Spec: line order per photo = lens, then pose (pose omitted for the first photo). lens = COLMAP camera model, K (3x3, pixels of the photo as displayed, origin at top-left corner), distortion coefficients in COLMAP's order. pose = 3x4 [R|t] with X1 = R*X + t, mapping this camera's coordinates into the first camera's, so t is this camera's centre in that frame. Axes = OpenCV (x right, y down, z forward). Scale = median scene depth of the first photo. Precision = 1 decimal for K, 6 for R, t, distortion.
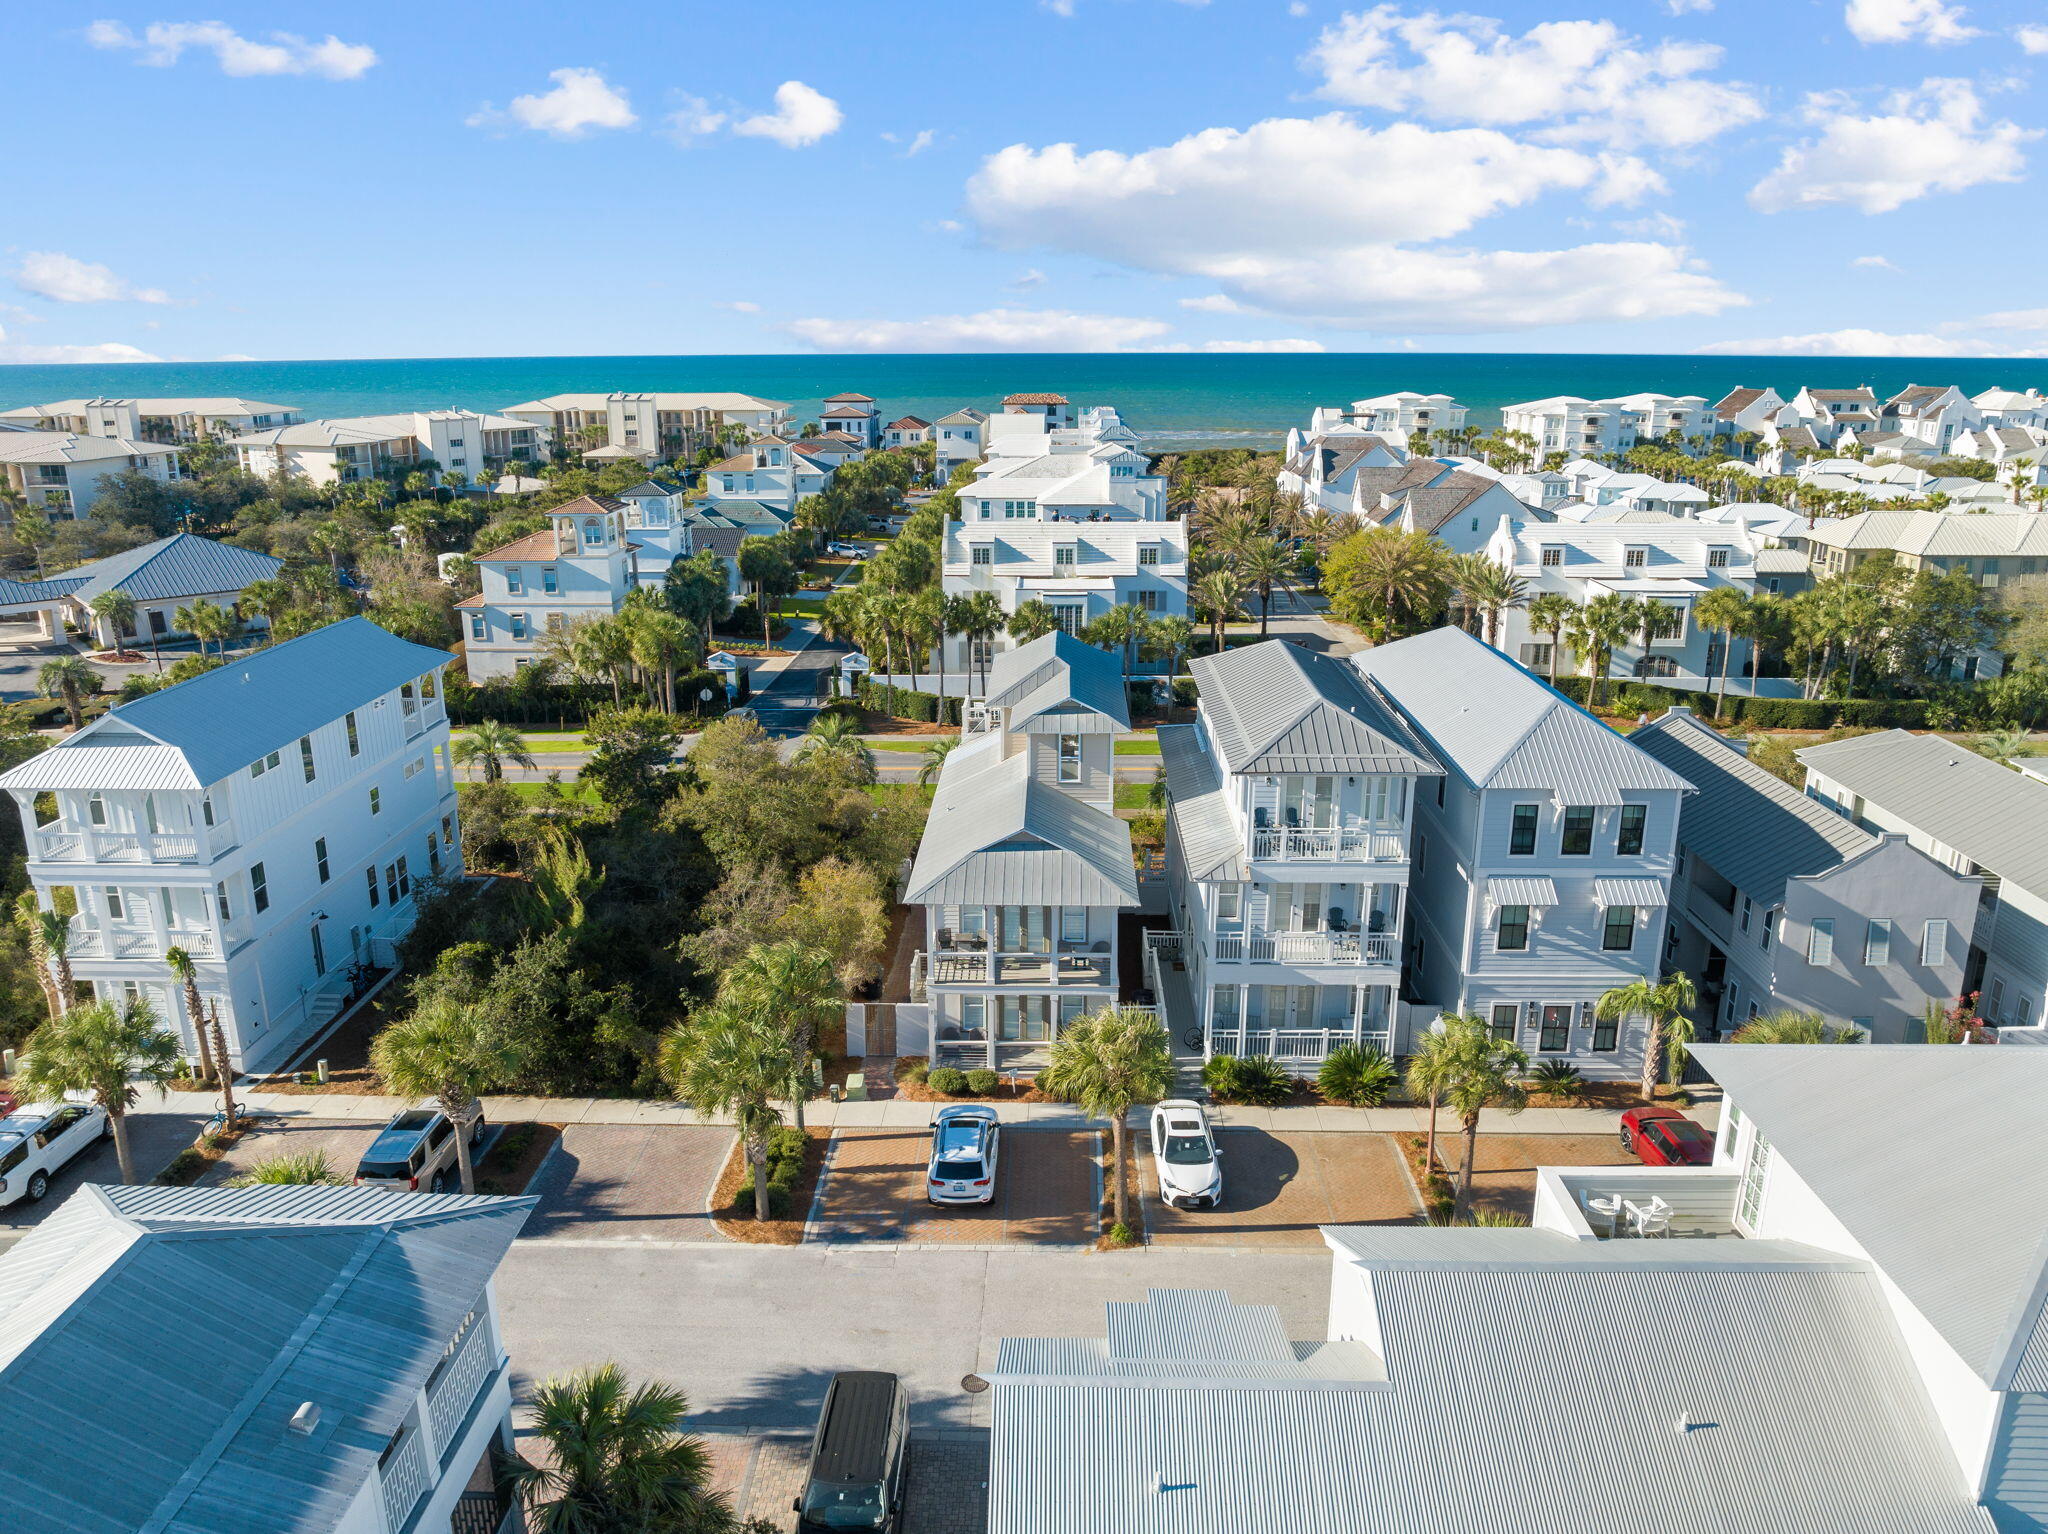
lens RADIAL K [[1439.9, 0, 1024.0], [0, 1439.9, 767.0], [0, 0, 1]] dist [-0.041787, 0.000293]
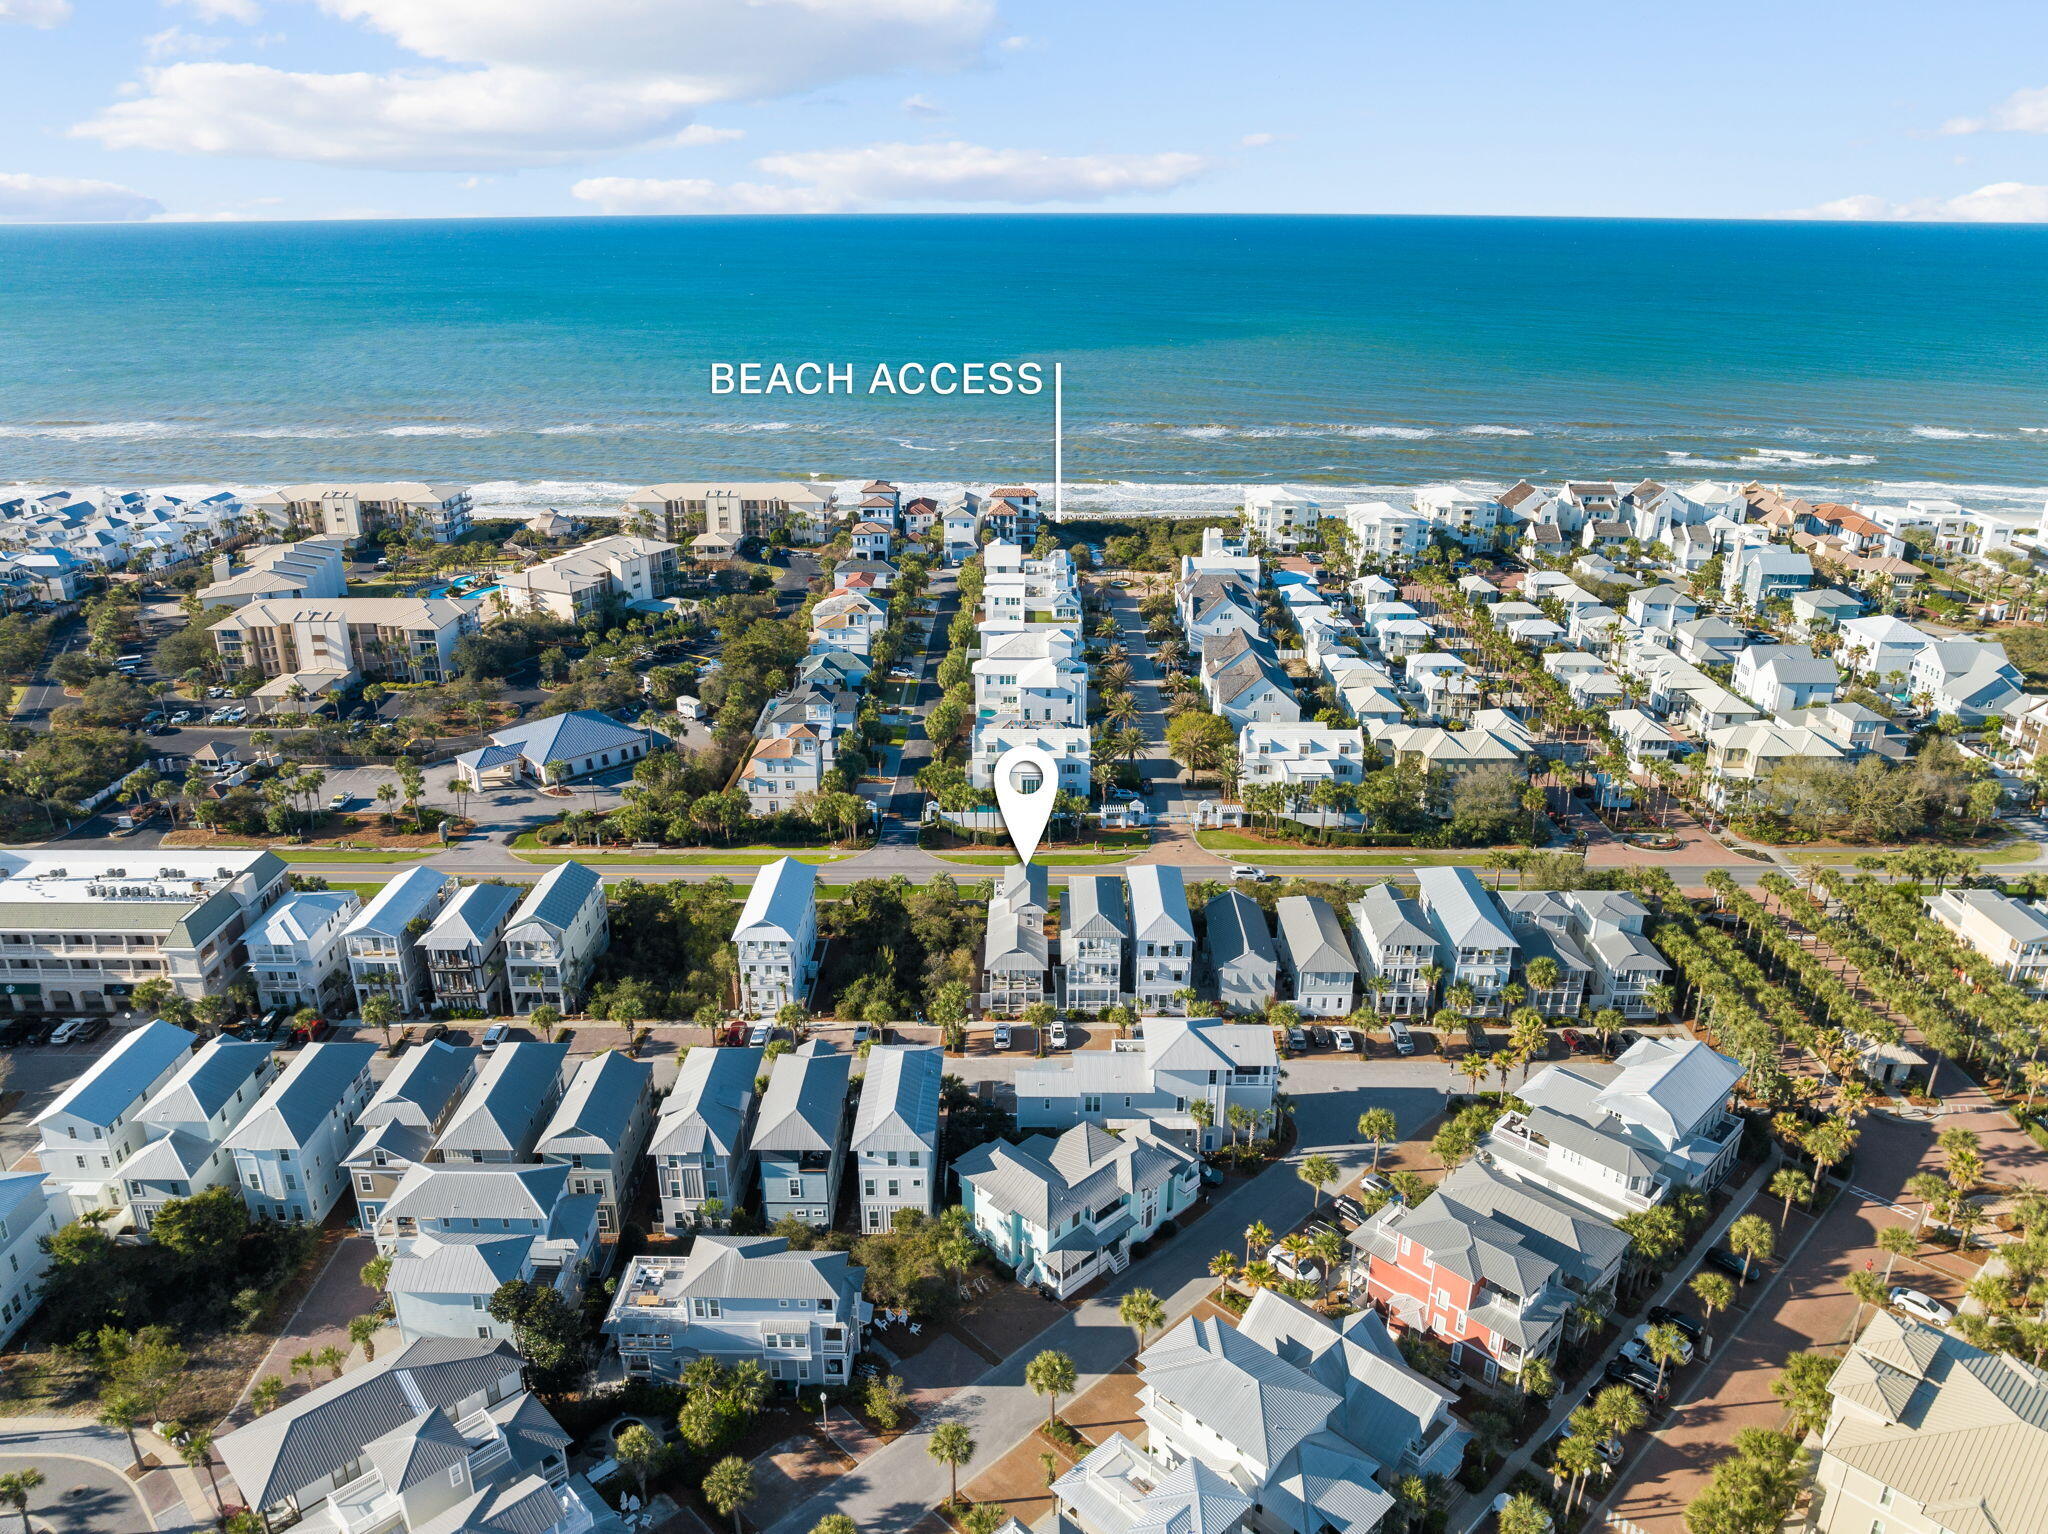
lens RADIAL K [[1439.9, 0, 1024.0], [0, 1439.9, 767.0], [0, 0, 1]] dist [-0.041787, 0.000293]
pose [[0.999859, -0.004560, 0.016136, -0.038738], [0.003092, 0.995952, 0.089828, -0.723738], [-0.016480, -0.089765, 0.995827, -2.531784]]
